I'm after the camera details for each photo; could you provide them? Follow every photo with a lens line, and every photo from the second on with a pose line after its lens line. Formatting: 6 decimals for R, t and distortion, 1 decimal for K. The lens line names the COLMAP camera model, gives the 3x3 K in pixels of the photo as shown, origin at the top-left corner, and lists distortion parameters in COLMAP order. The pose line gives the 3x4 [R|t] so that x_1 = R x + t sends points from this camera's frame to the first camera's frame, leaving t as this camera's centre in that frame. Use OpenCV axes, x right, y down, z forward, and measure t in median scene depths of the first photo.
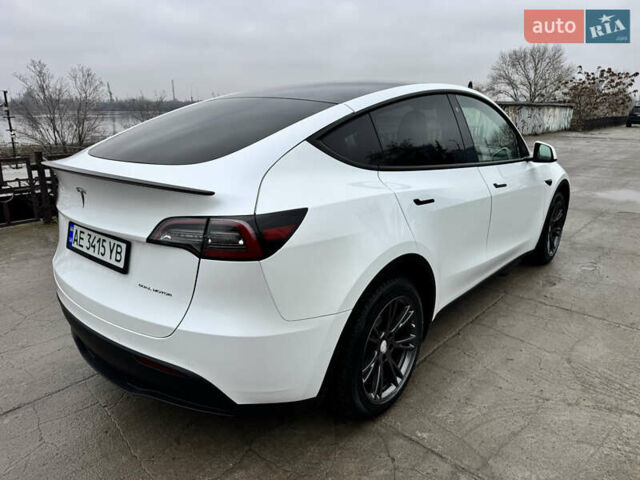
lens RADIAL K [[461.5, 0, 318.5], [0, 461.5, 251.4], [0, 0, 1]] dist [0.001793, -0.000790]
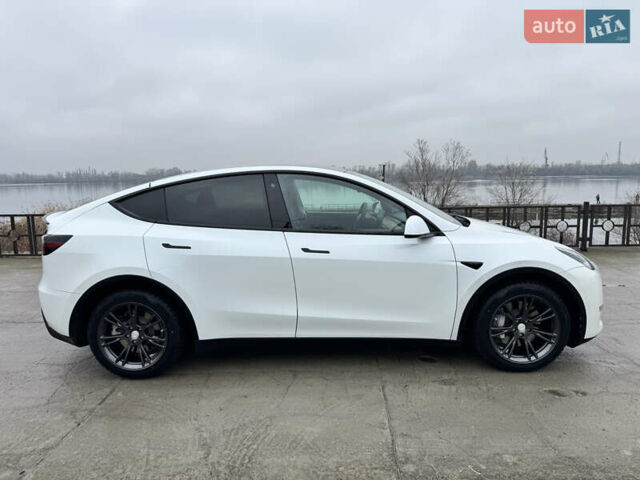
lens RADIAL K [[470.7, 0, 320.0], [0, 470.7, 240.0], [0, 0, 1]] dist [0.021064, -0.005142]
pose [[0.617765, 0.095571, -0.780533, 1.351921], [-0.218066, 0.974479, -0.053274, -0.118661], [0.755522, 0.203118, 0.622840, 0.318246]]
